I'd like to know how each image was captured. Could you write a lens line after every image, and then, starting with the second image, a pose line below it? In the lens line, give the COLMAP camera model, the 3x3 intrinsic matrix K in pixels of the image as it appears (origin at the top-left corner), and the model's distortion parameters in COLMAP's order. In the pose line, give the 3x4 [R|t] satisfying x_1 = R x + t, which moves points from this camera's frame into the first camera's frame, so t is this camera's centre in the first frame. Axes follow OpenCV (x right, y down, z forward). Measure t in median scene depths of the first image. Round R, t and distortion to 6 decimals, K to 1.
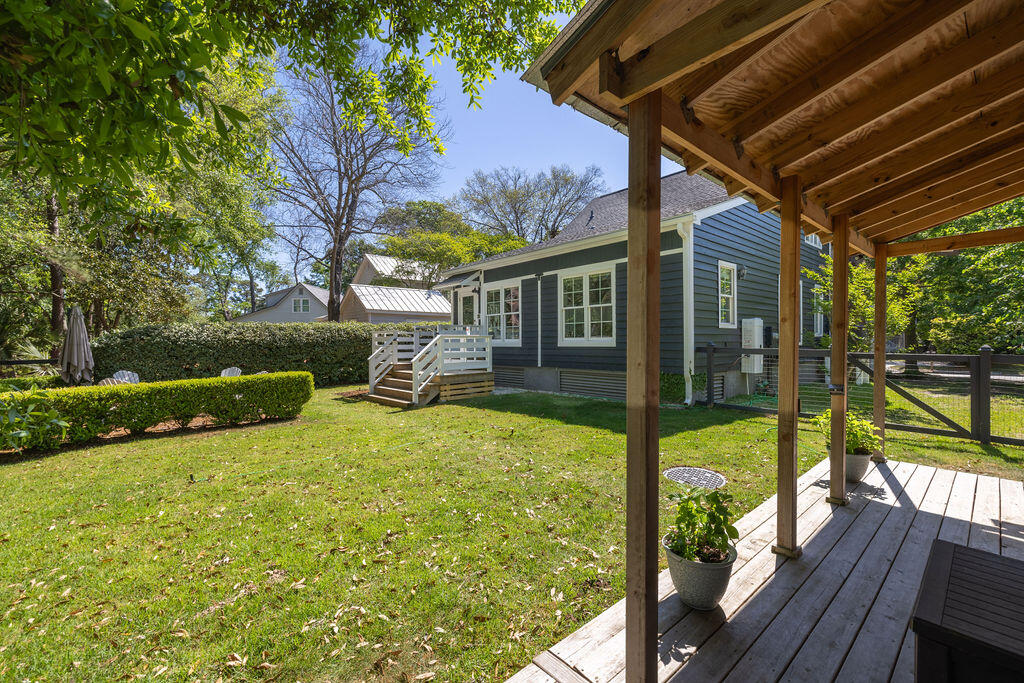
lens RADIAL K [[432.9, 0, 513.0], [0, 432.9, 343.2], [0, 0, 1]] dist [0.001086, 0.000177]
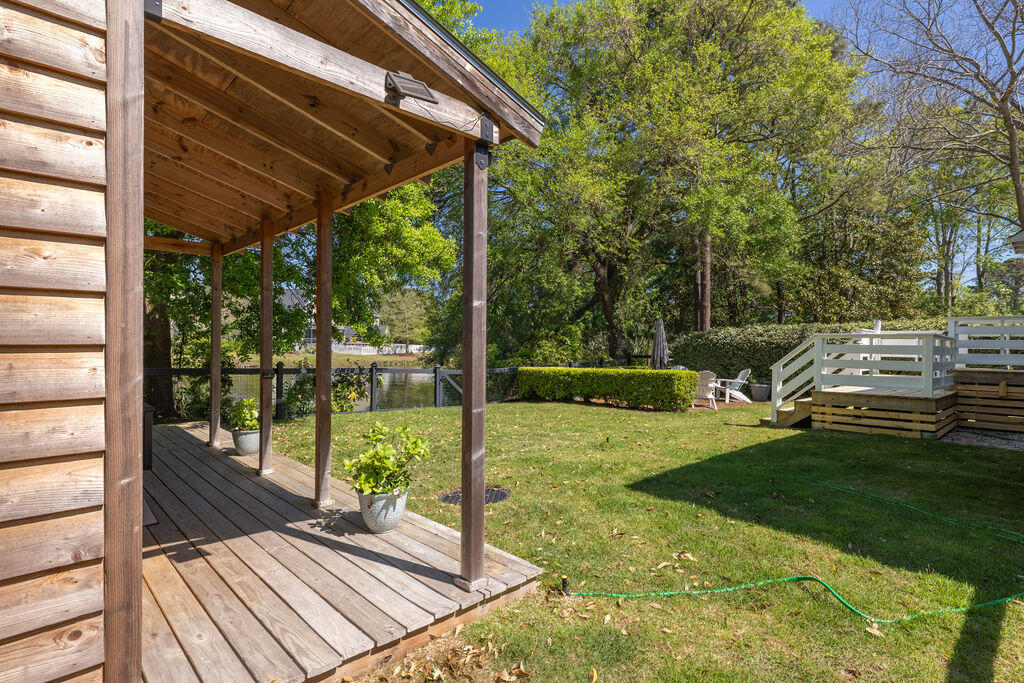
lens RADIAL K [[503.6, 0, 510.2], [0, 503.6, 347.7], [0, 0, 1]] dist [0.000130, 0.000156]
pose [[0.040102, 0.007784, -0.999165, 1.864279], [-0.015149, 0.999859, 0.007182, 0.022788], [0.999081, 0.014848, 0.040214, 1.377627]]
